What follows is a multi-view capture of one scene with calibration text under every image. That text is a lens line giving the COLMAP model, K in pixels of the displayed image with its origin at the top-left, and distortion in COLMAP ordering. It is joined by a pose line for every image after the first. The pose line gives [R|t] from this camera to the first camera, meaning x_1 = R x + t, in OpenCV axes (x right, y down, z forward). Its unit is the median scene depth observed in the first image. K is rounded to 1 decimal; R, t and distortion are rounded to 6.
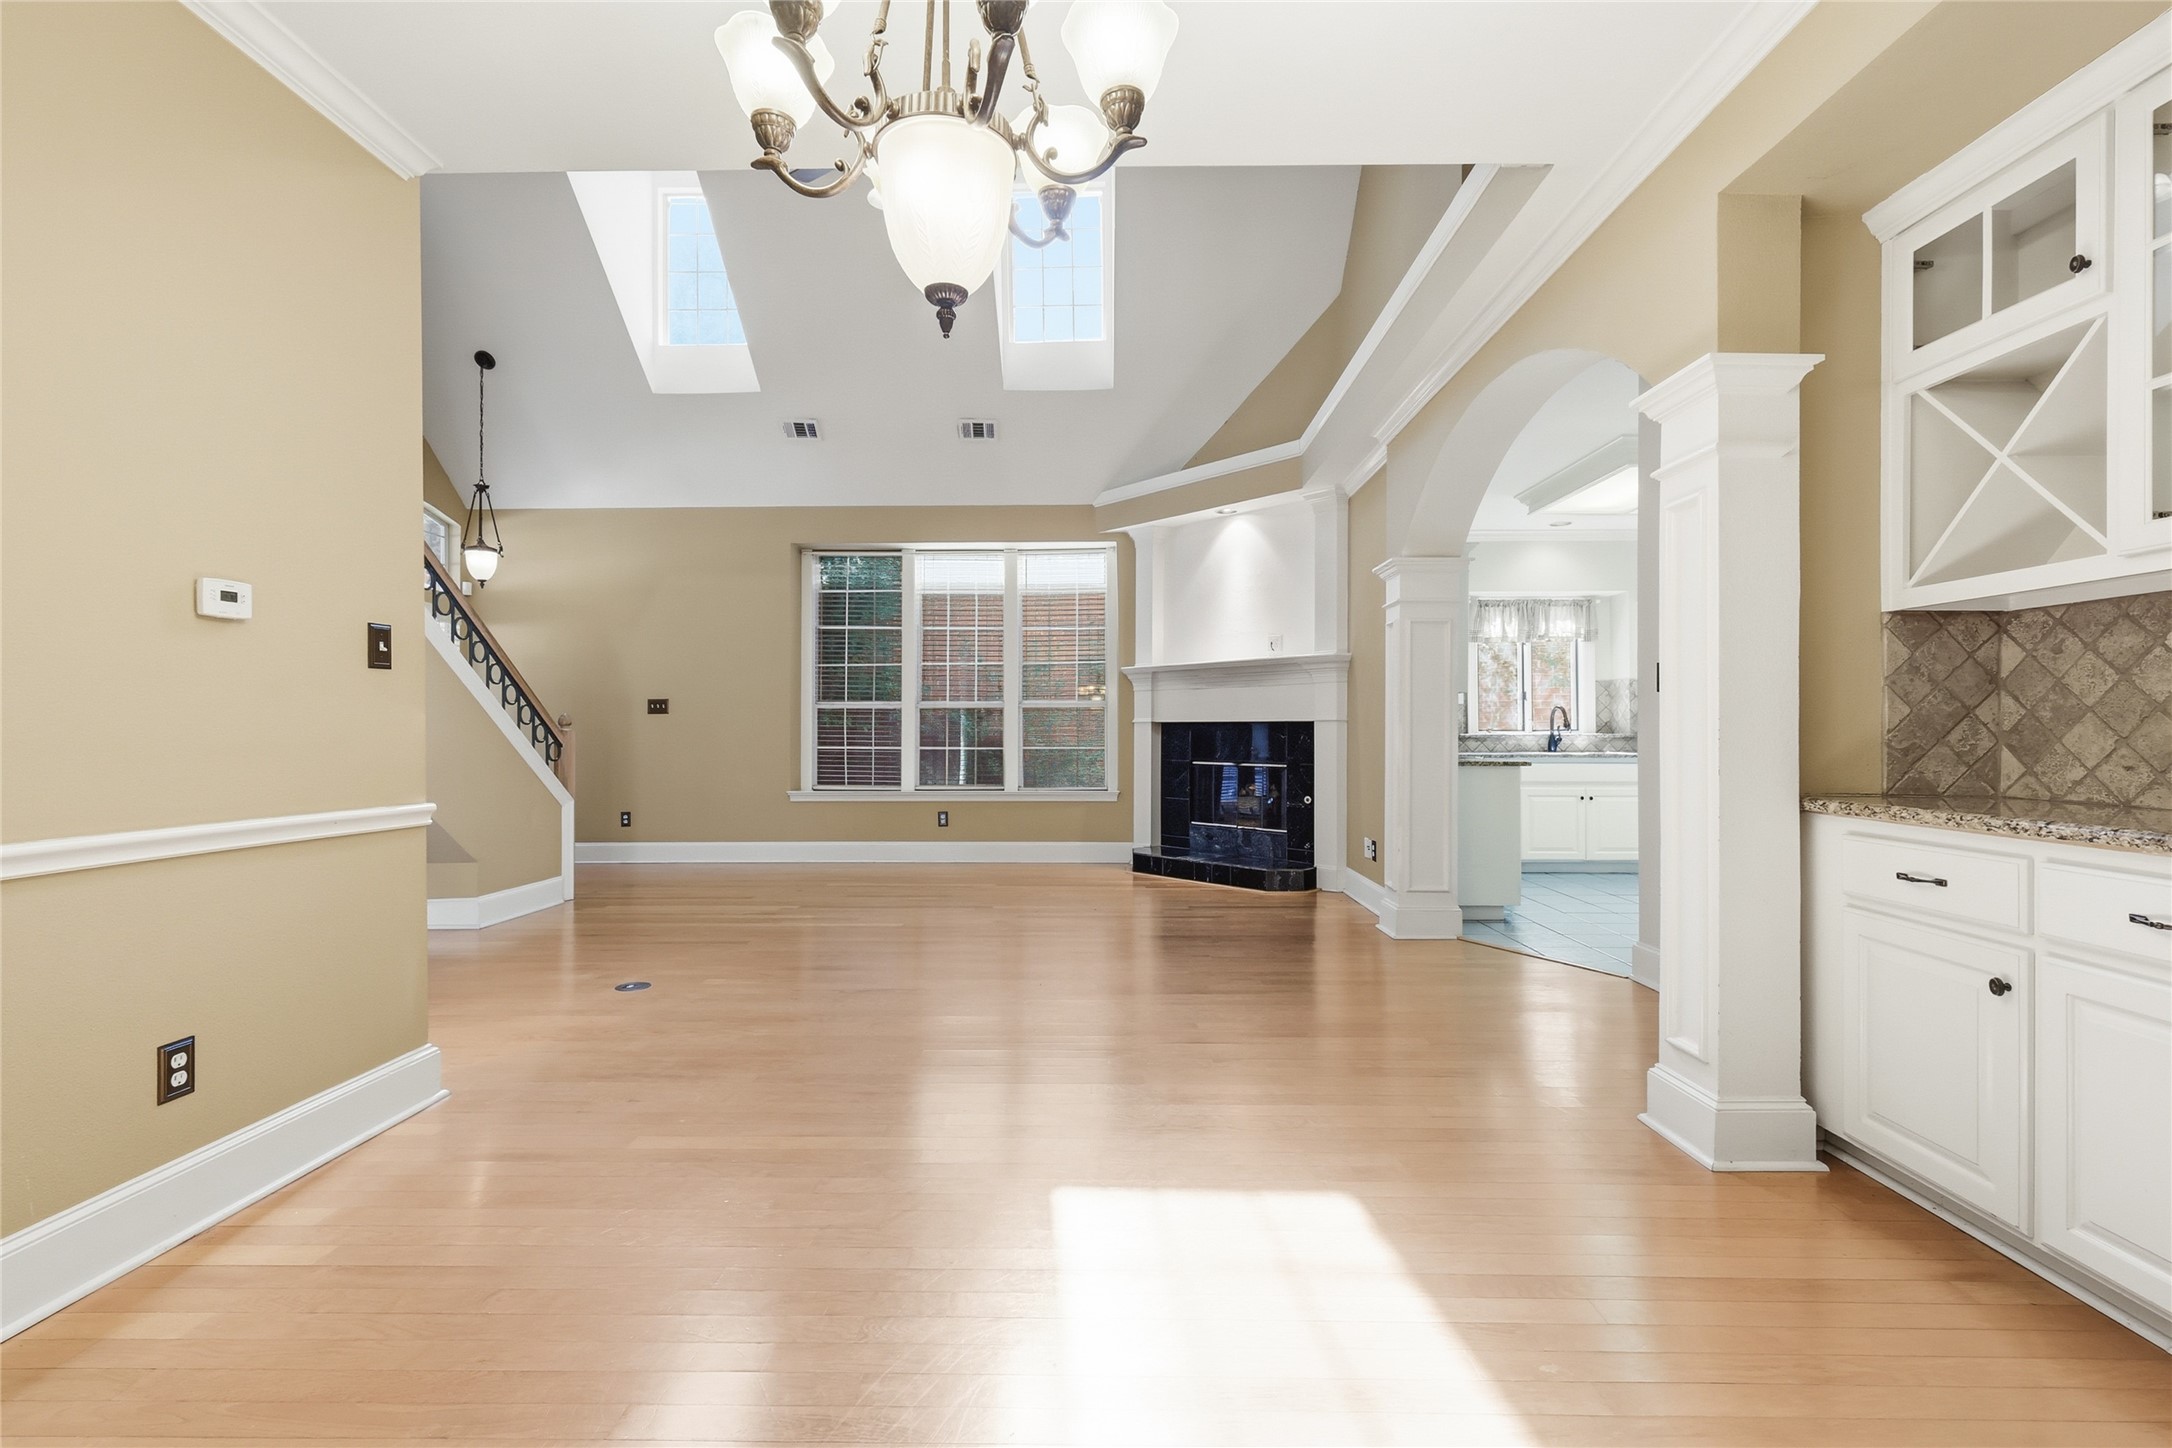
lens RADIAL K [[956.6, 0, 1096.2], [0, 956.6, 724.4], [0, 0, 1]] dist [0.000479, -0.000132]
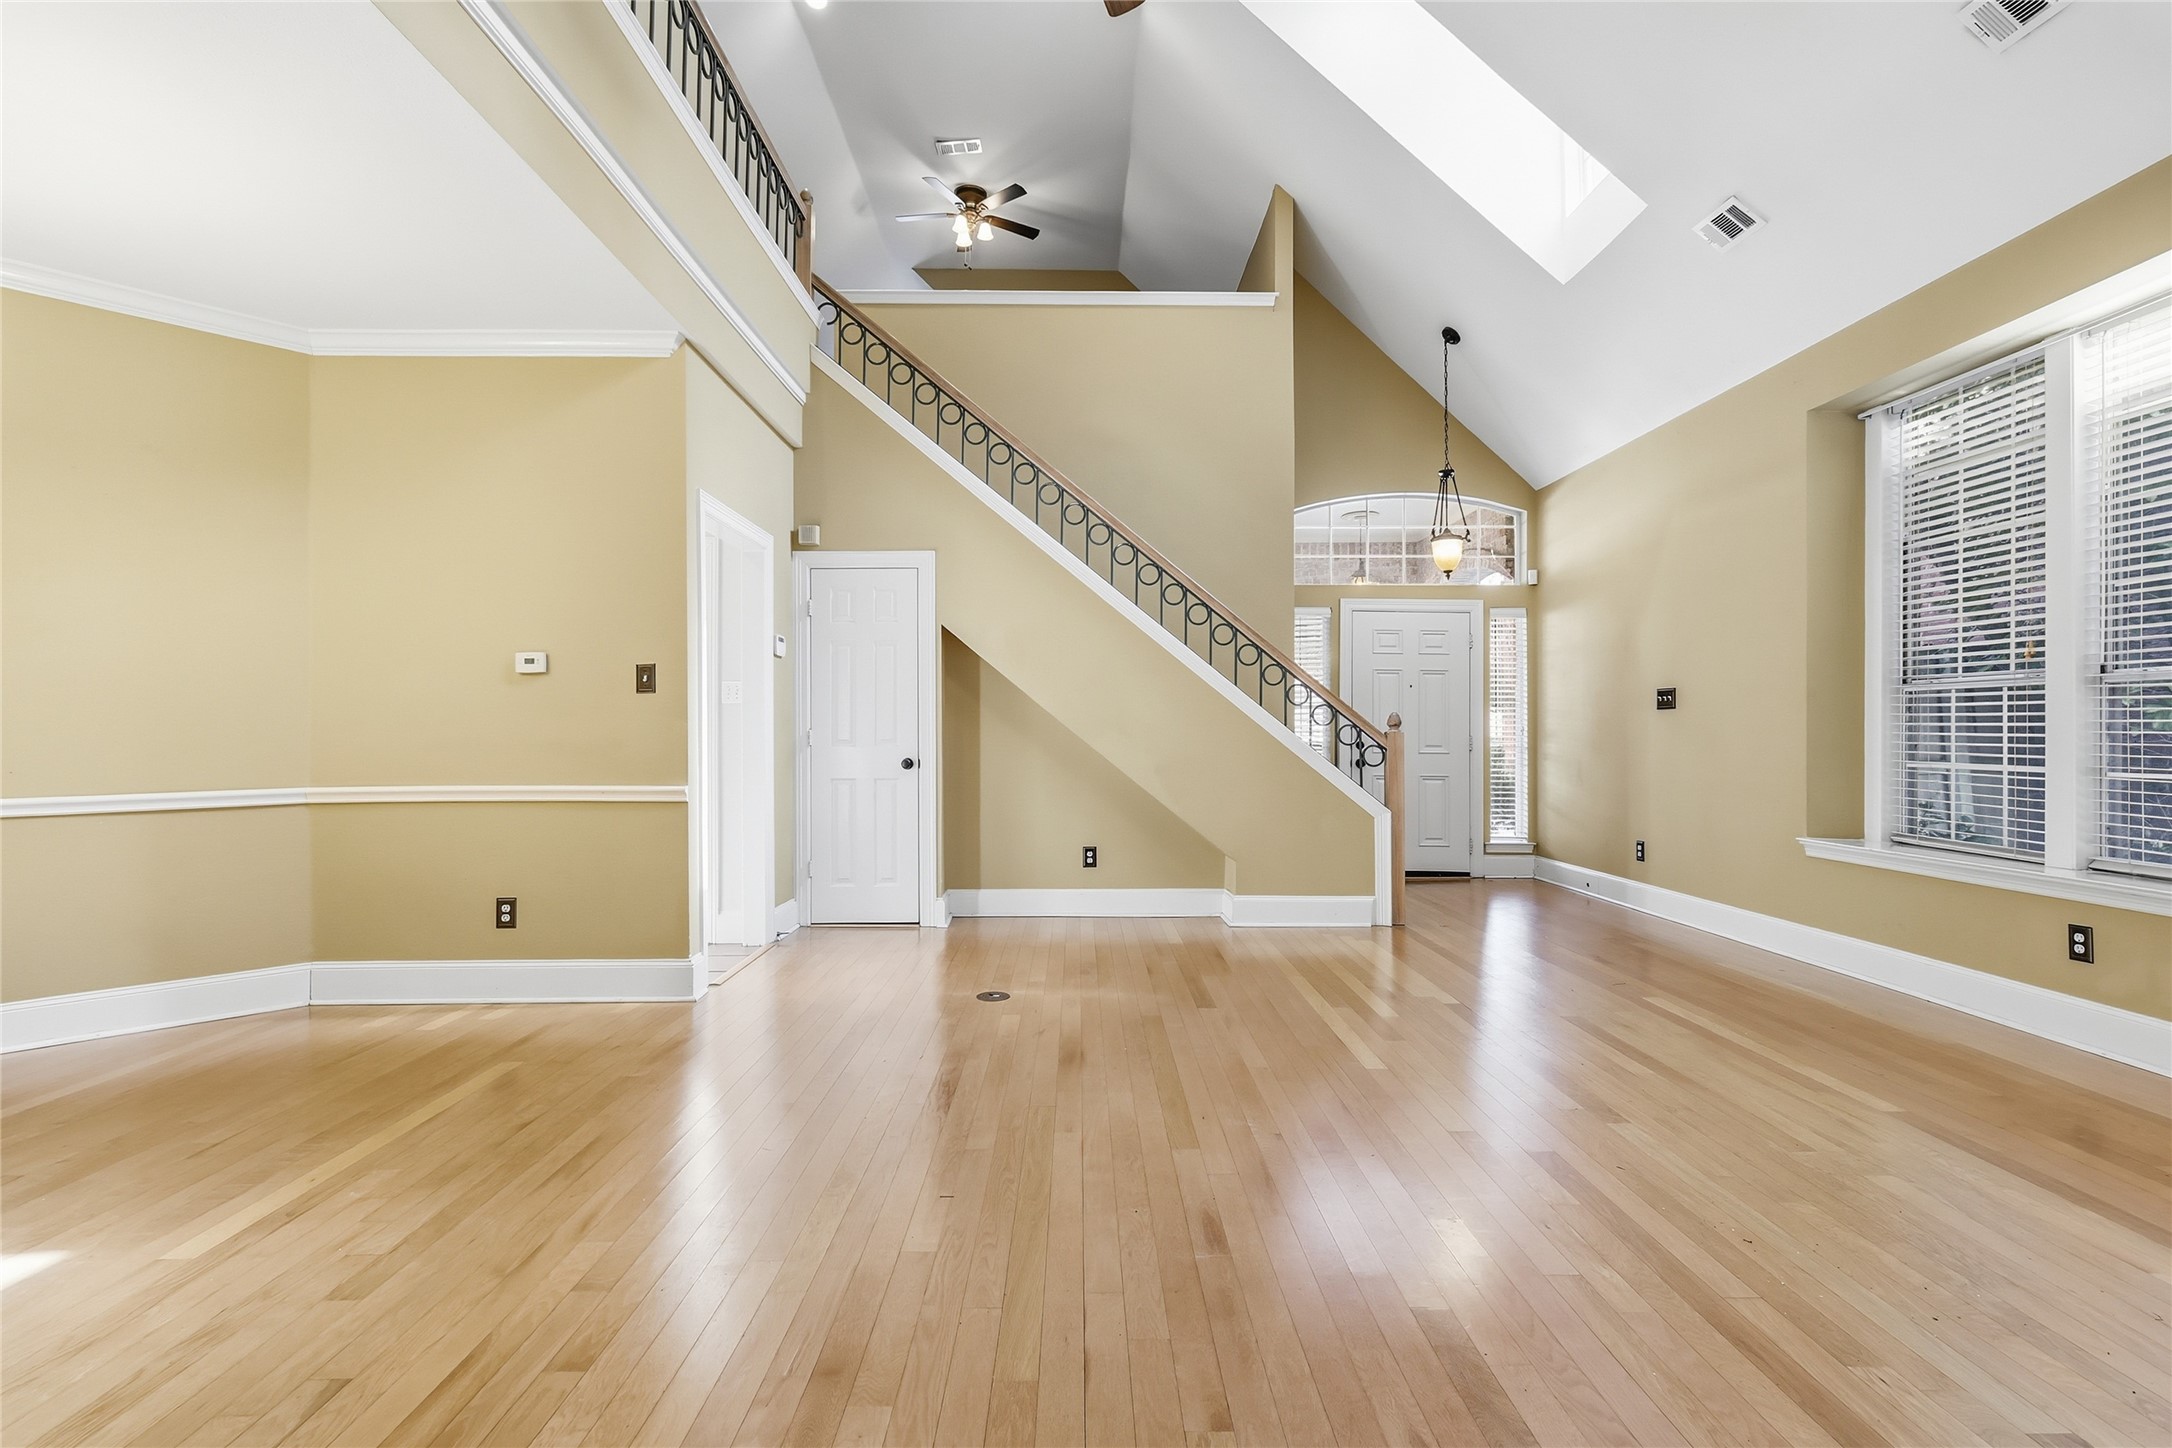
lens RADIAL K [[967.8, 0, 1083.0], [0, 967.8, 723.1], [0, 0, 1]] dist [0.000041, -0.000444]
pose [[0.025317, -0.008089, -0.999647, 0.283840], [0.007753, 0.999939, -0.007895, 0.001876], [0.999649, -0.007550, 0.025379, 0.597485]]
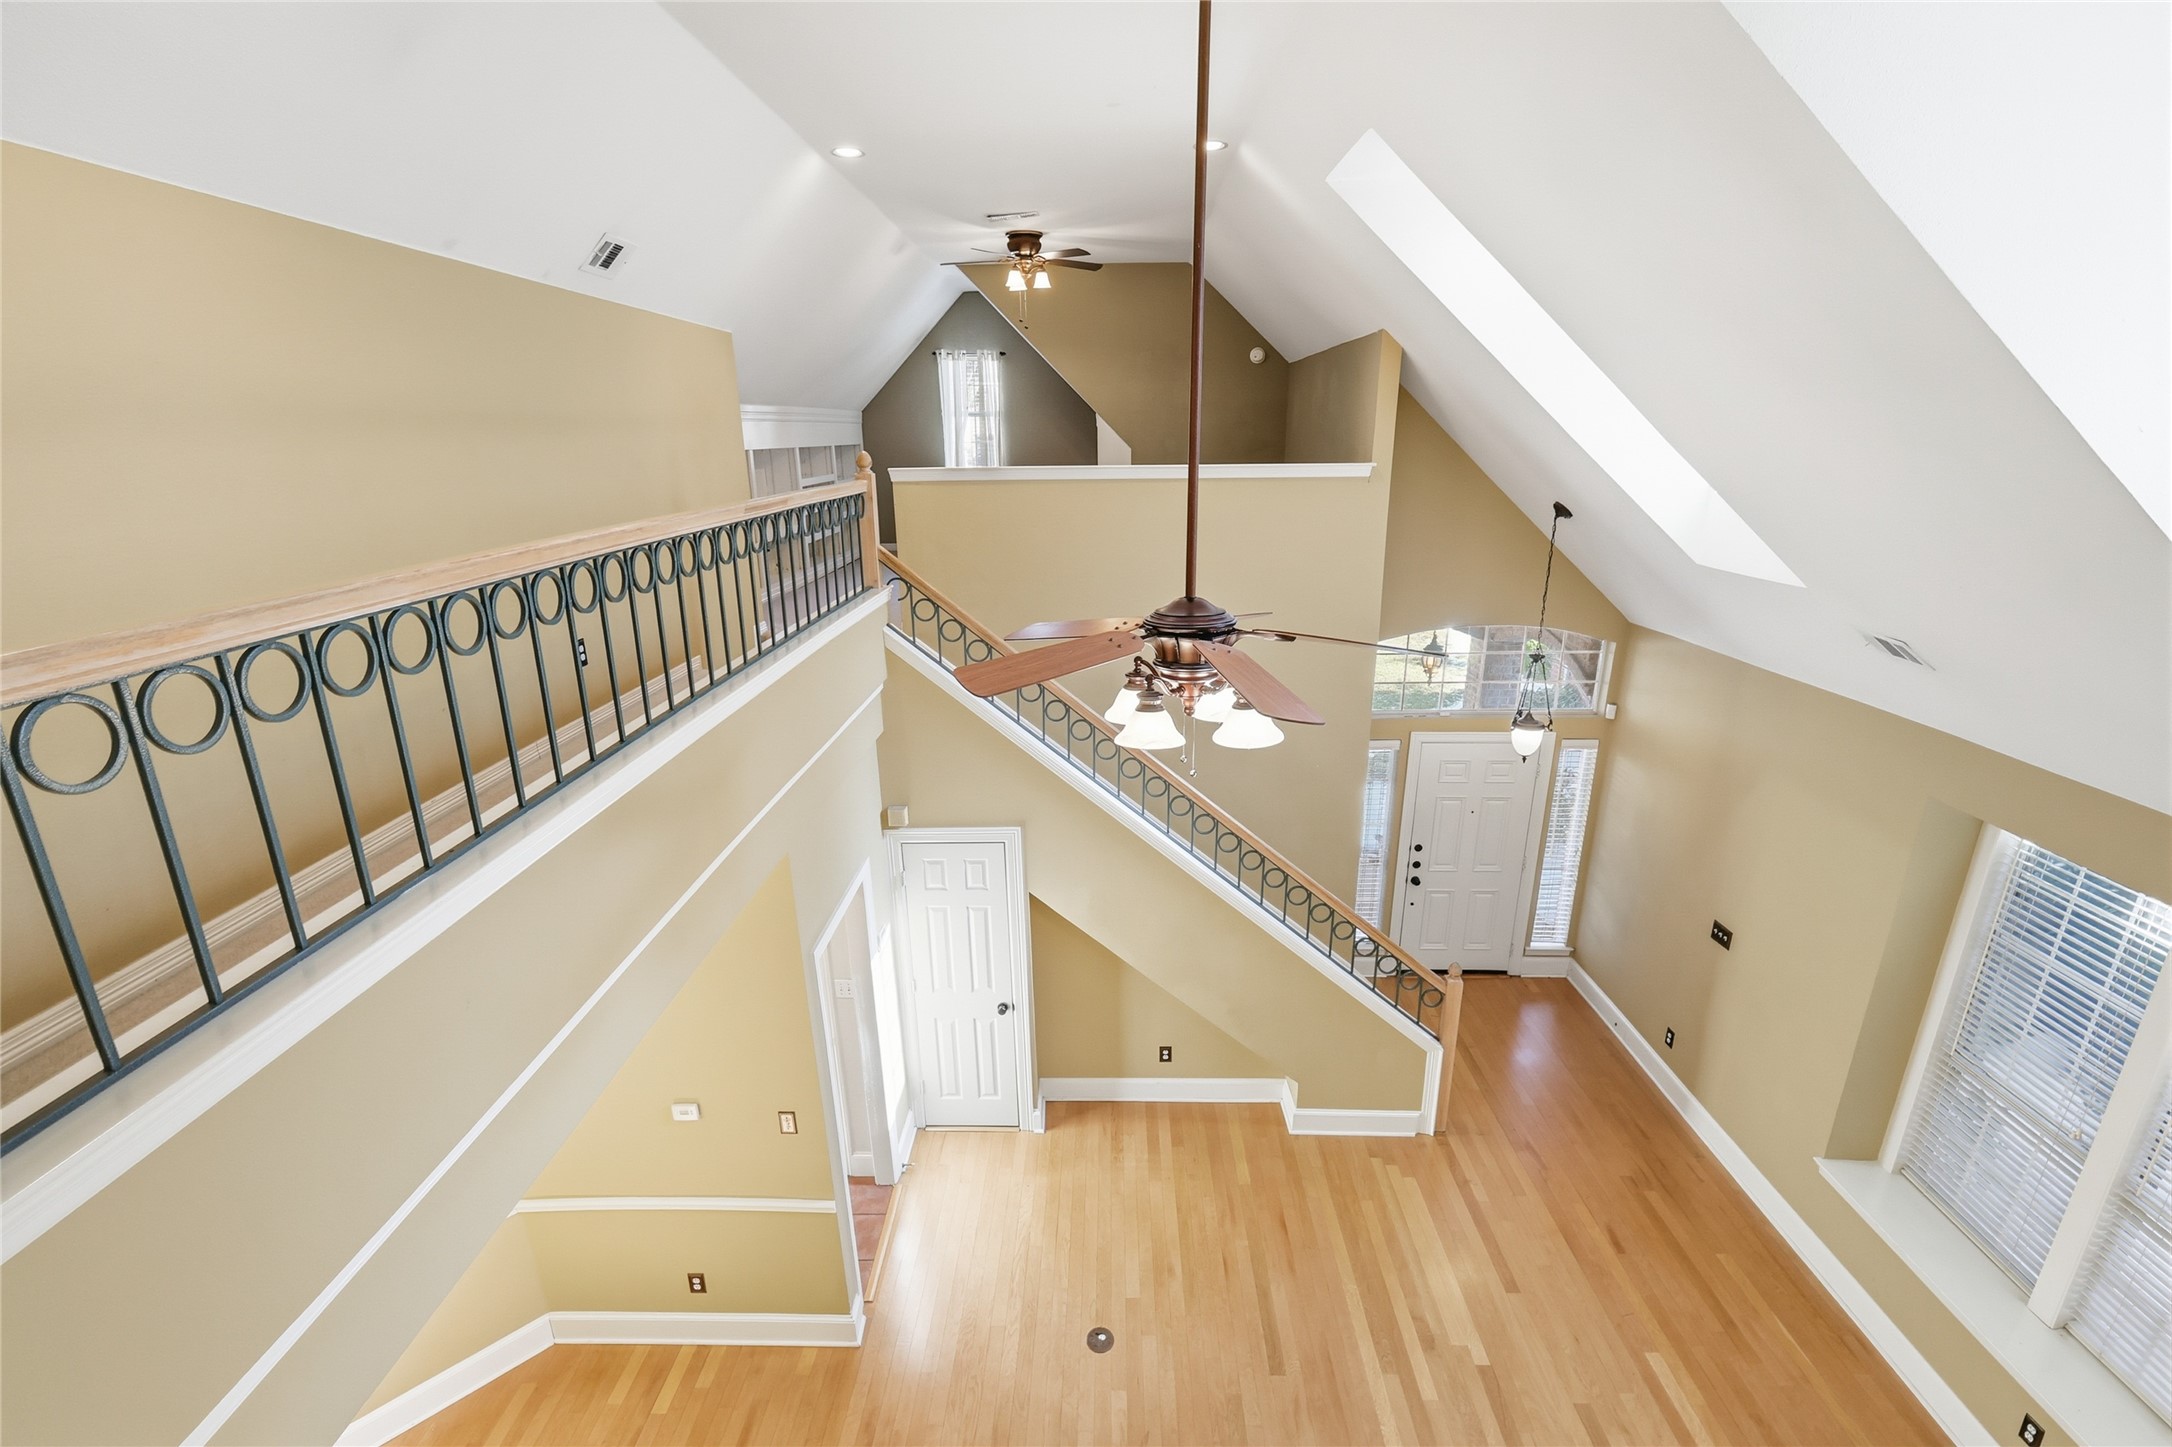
lens RADIAL K [[938.5, 0, 1081.0], [0, 938.5, 736.7], [0, 0, 1]] dist [-0.001223, -0.000085]
pose [[-0.011408, 0.311146, -0.950294, 0.218032], [0.022127, 0.950201, 0.310850, -0.447093], [0.999690, -0.017481, -0.017724, 0.564860]]
